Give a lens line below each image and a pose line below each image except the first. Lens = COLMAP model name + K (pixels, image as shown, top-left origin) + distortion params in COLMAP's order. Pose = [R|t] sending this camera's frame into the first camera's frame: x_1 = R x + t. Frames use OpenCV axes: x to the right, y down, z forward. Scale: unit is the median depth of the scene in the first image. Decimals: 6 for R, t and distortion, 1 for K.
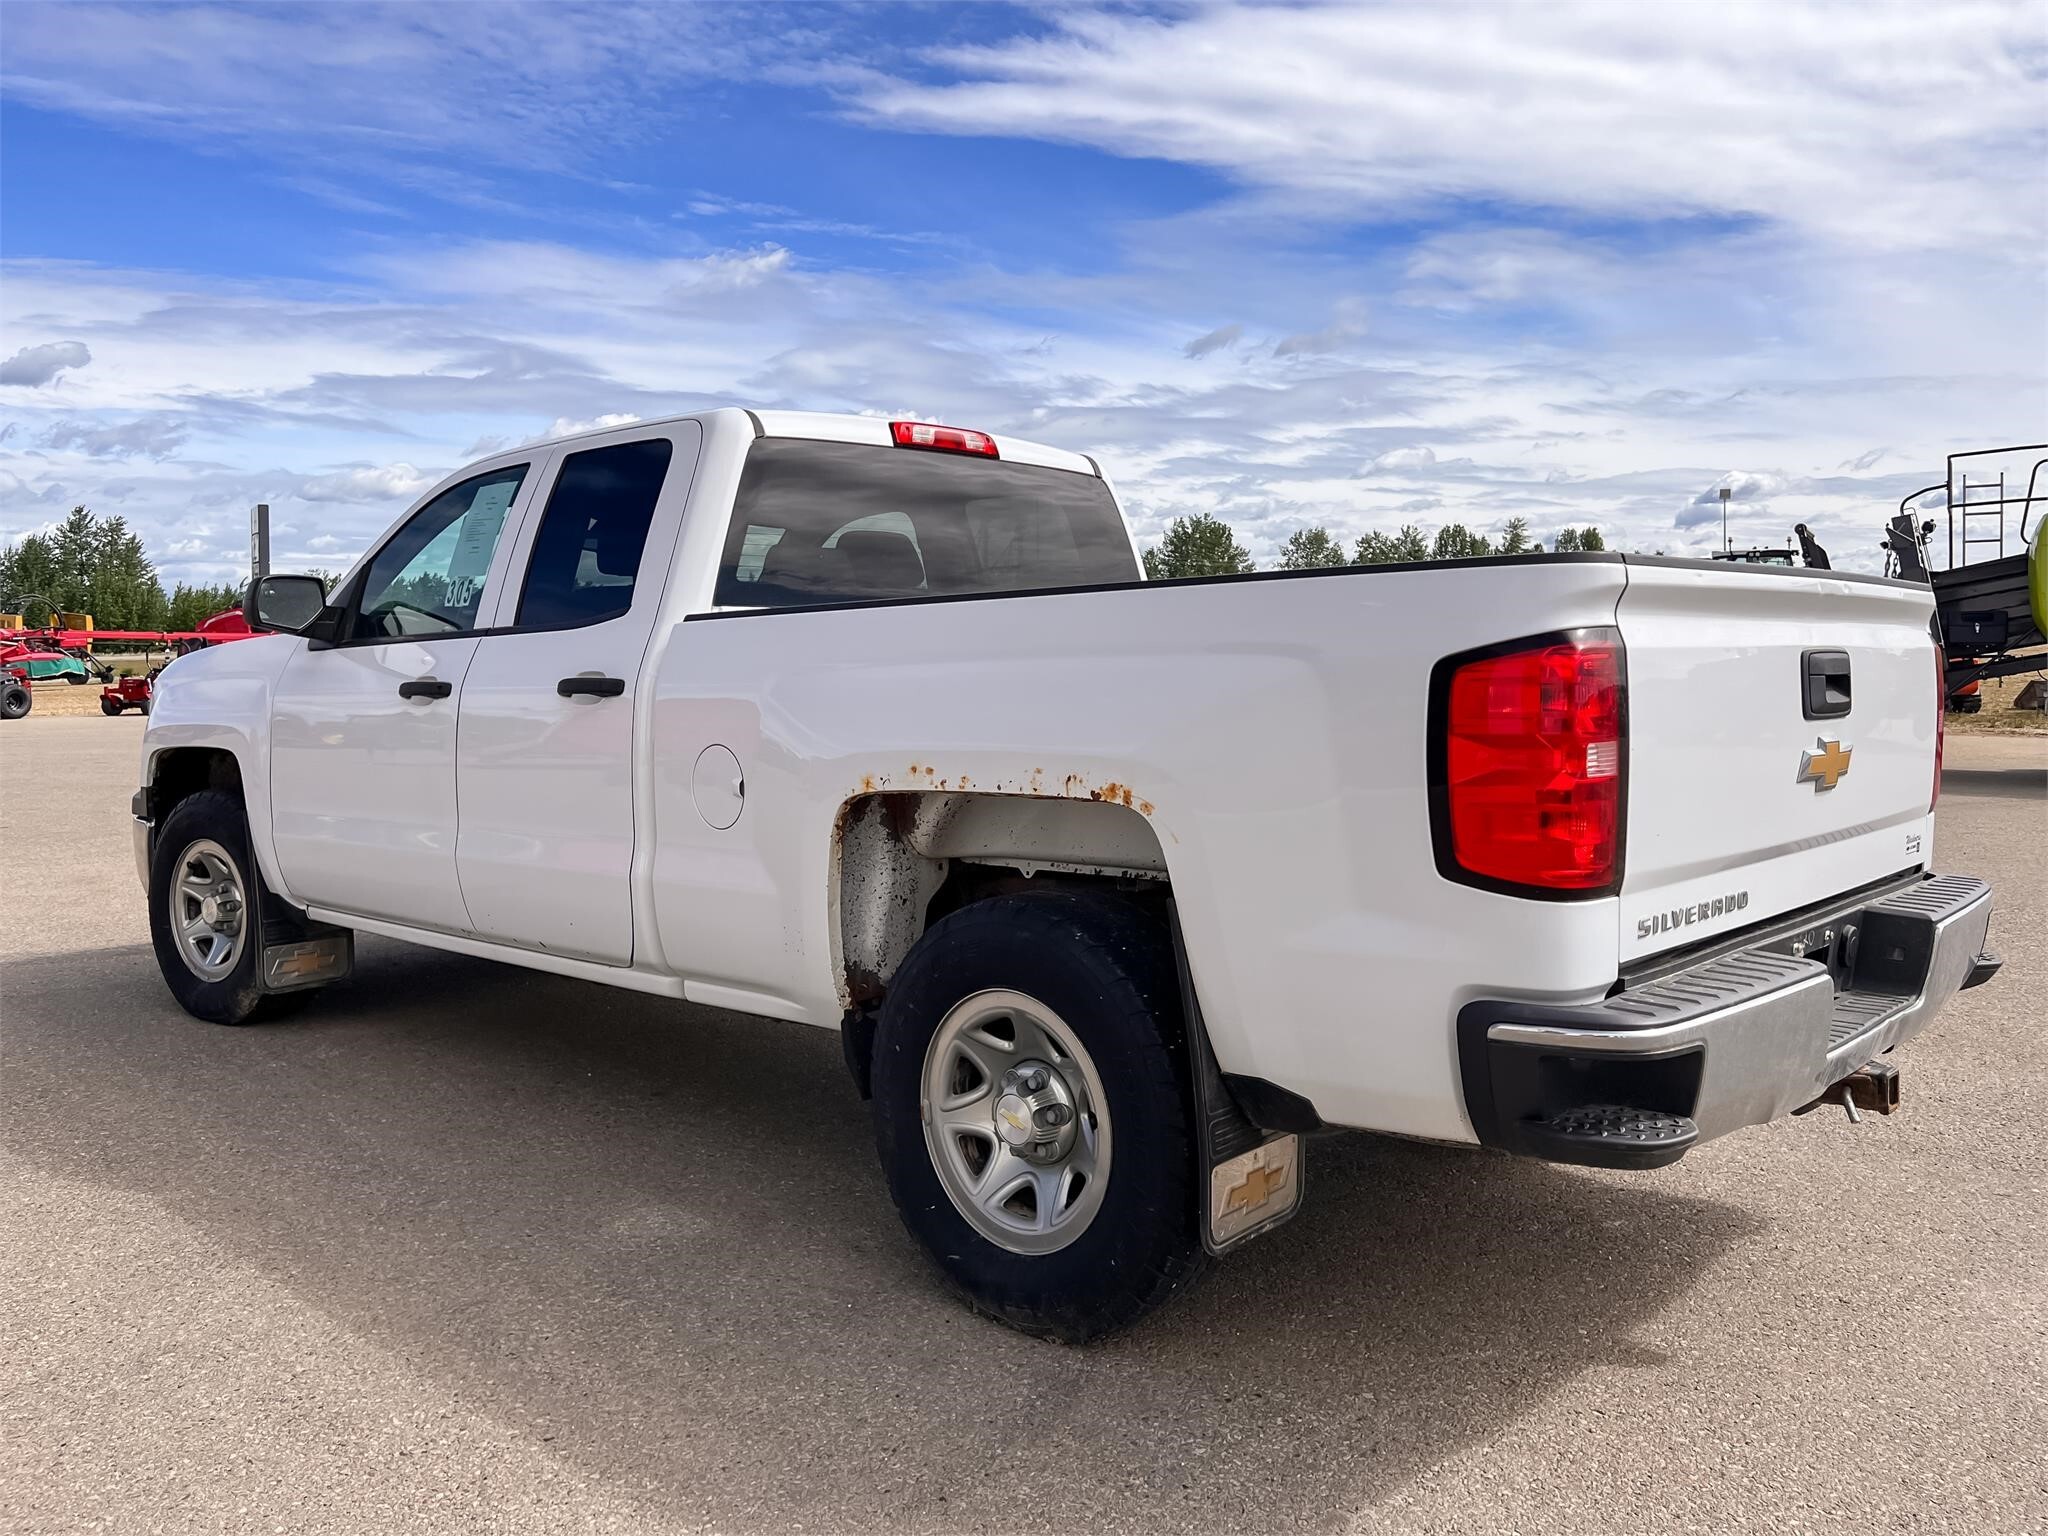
lens RADIAL K [[1640.2, 0, 1036.2], [0, 1640.2, 731.2], [0, 0, 1]] dist [0.079761, -0.094303]
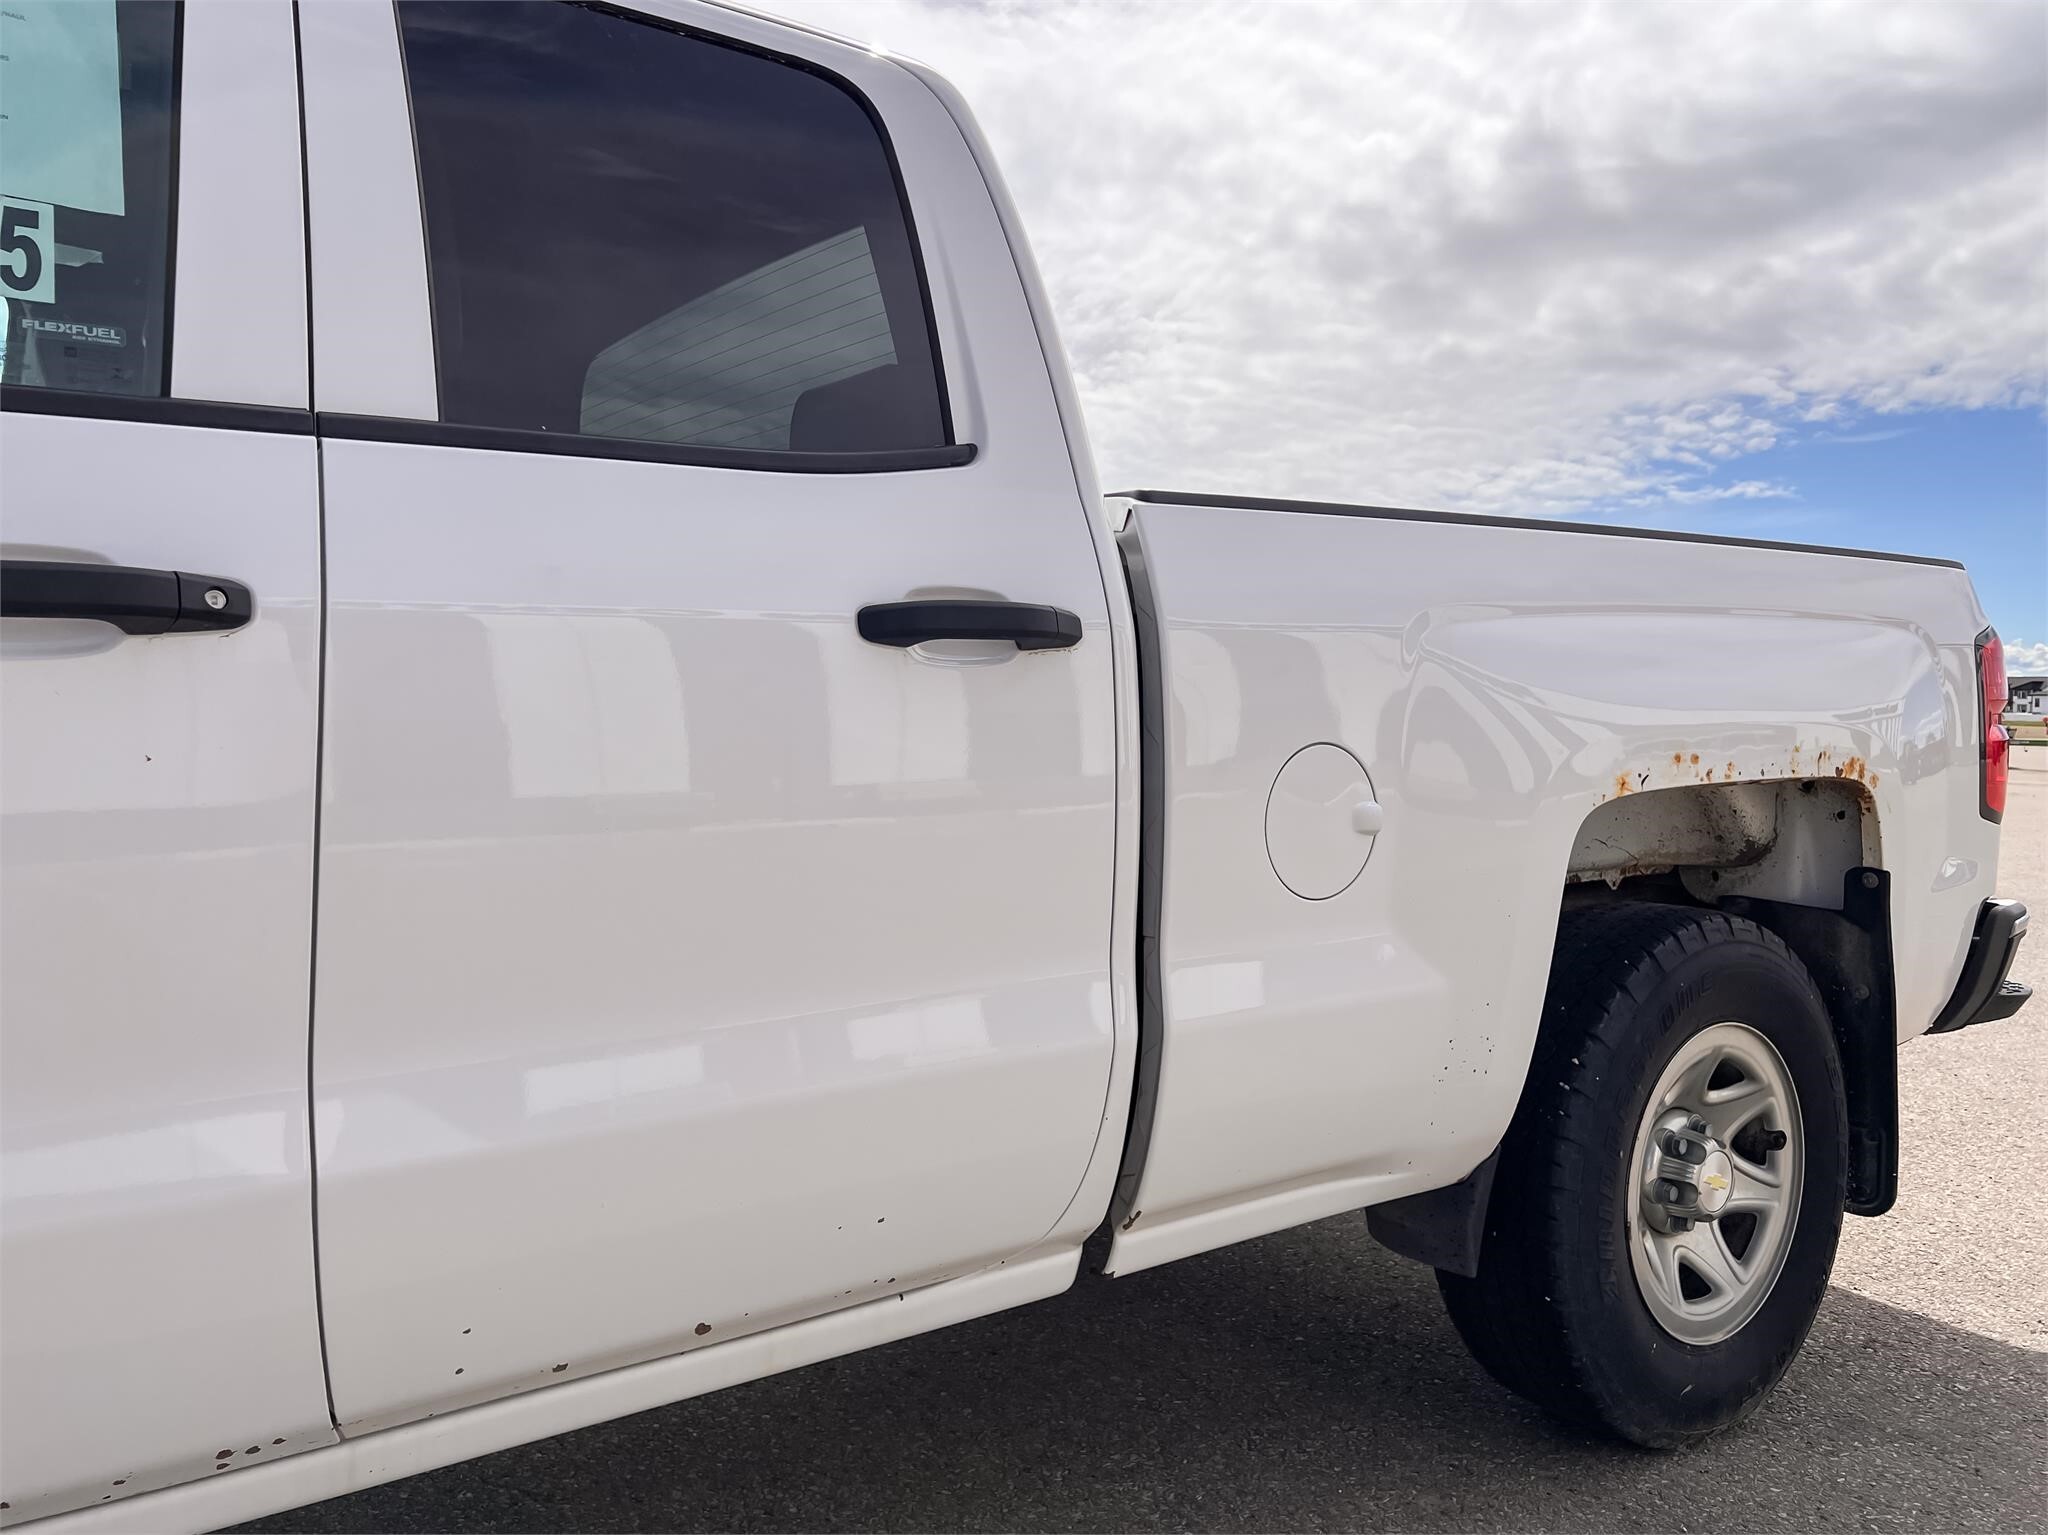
lens RADIAL K [[1594.2, 0, 1024.0], [0, 1594.2, 767.5], [0, 0, 1]] dist [0.072985, -0.100981]
pose [[0.181664, -0.023571, 0.983078, -0.622963], [0.035807, 0.999208, 0.017341, 0.003023], [-0.982708, 0.032051, 0.182365, 0.854468]]
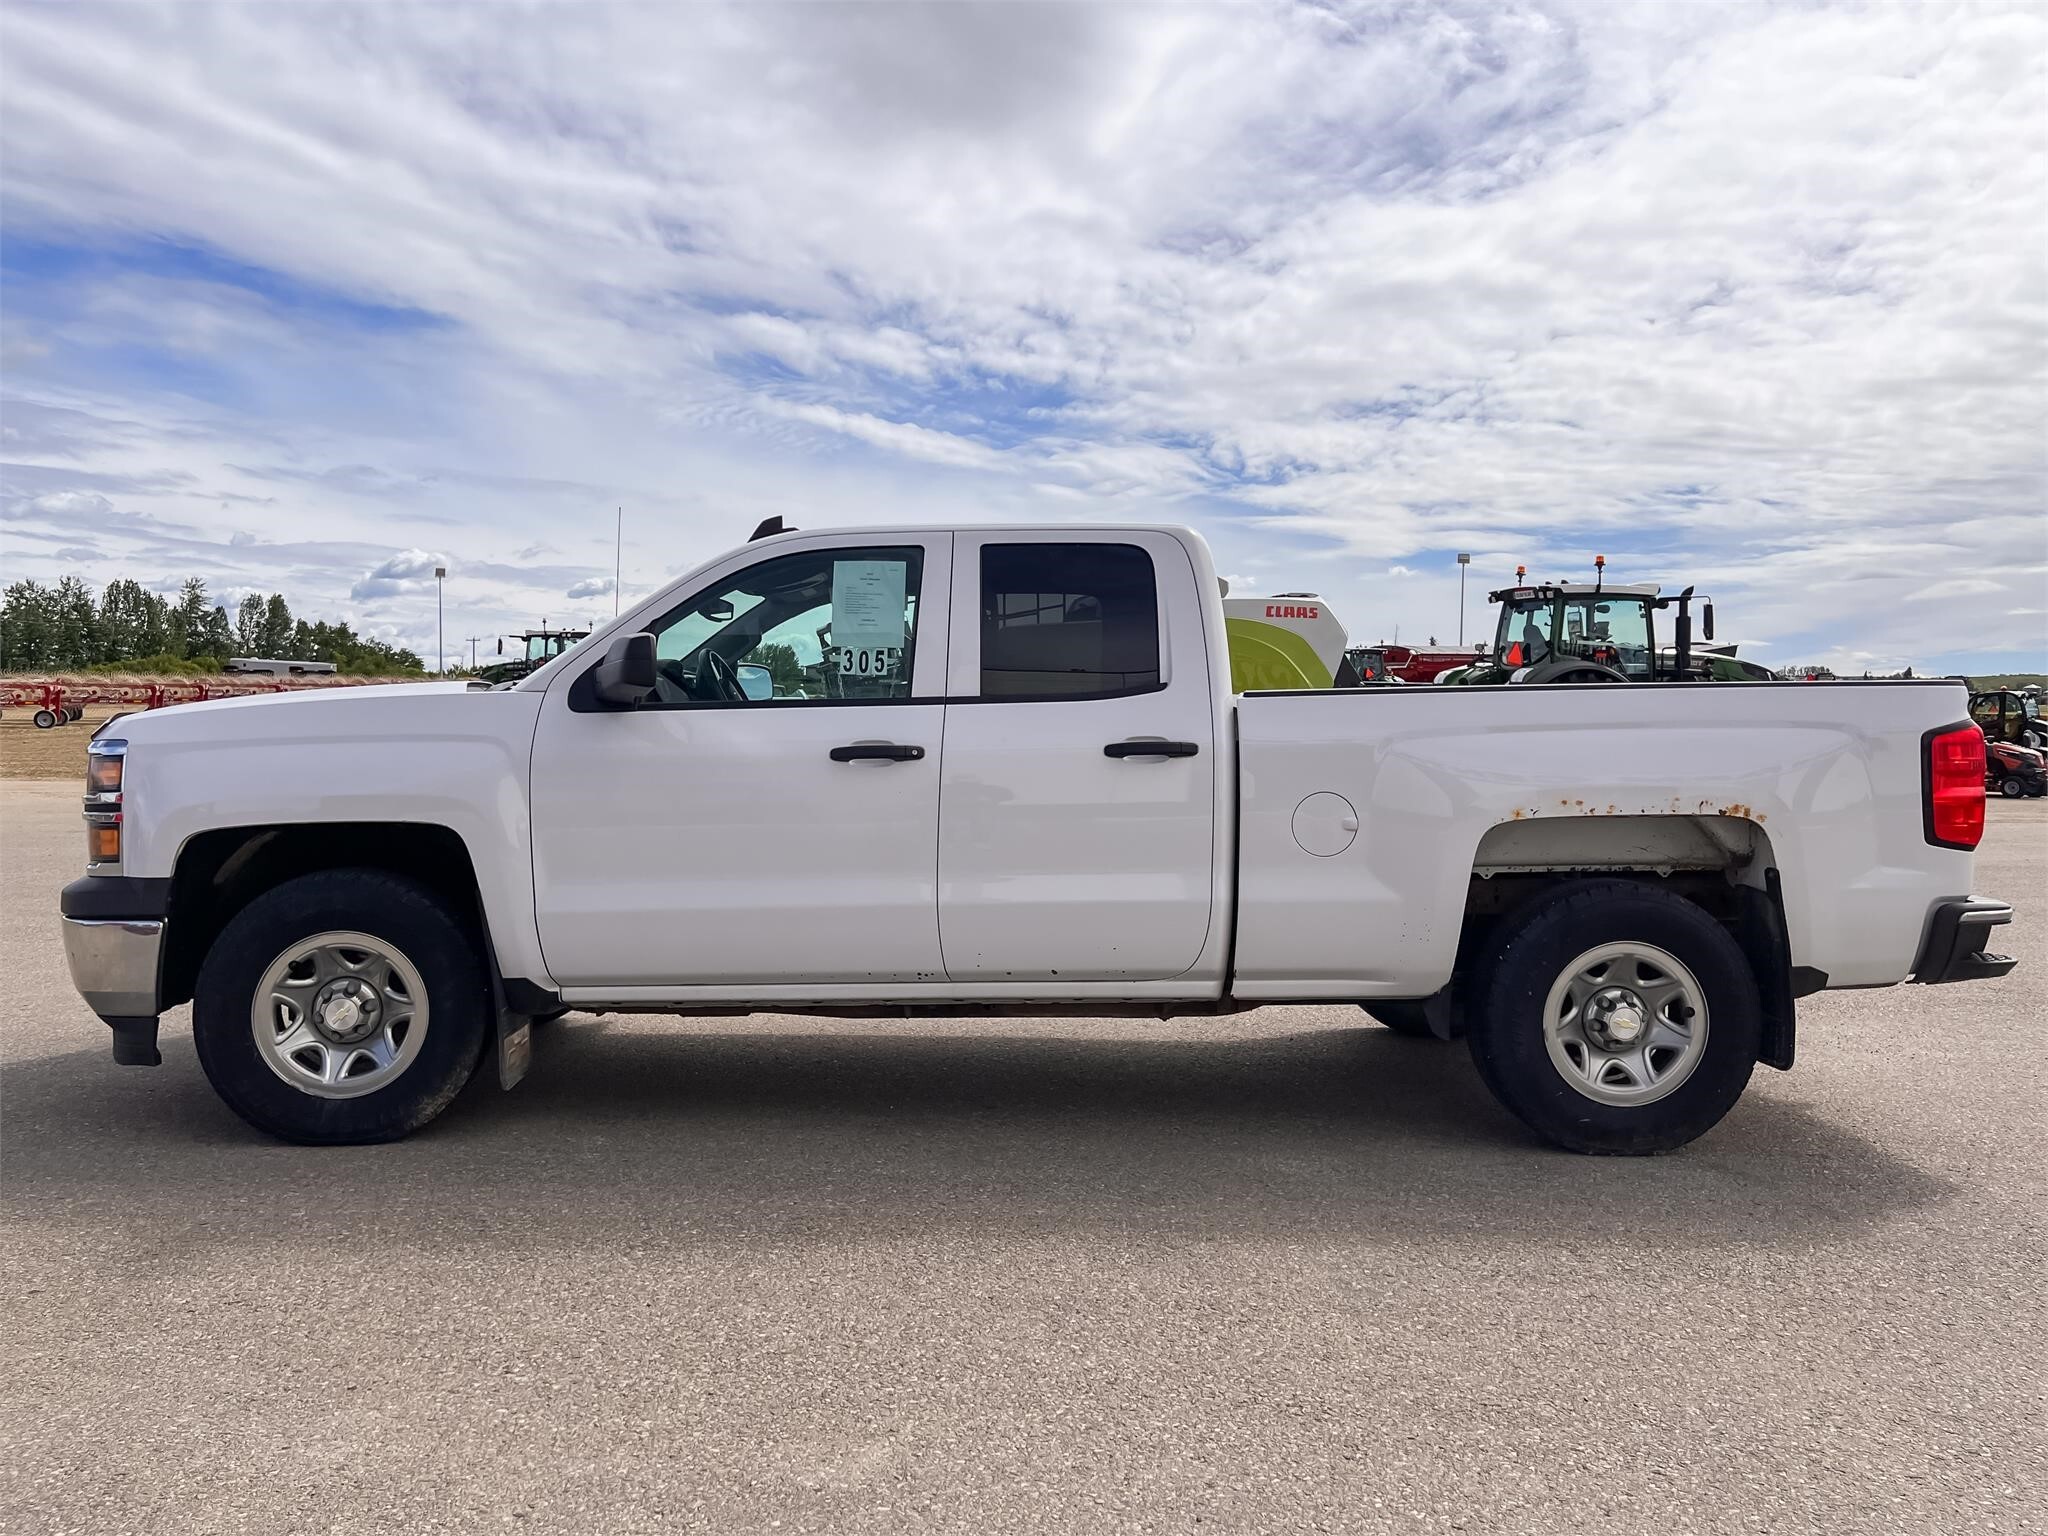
lens RADIAL K [[1581.9, 0, 1014.6], [0, 1581.9, 758.6], [0, 0, 1]] dist [0.068919, -0.072045]
pose [[0.718917, -0.004170, 0.695083, -1.074724], [0.020752, 0.999665, -0.015465, -0.003503], [-0.694786, 0.025543, 0.718763, 0.218149]]
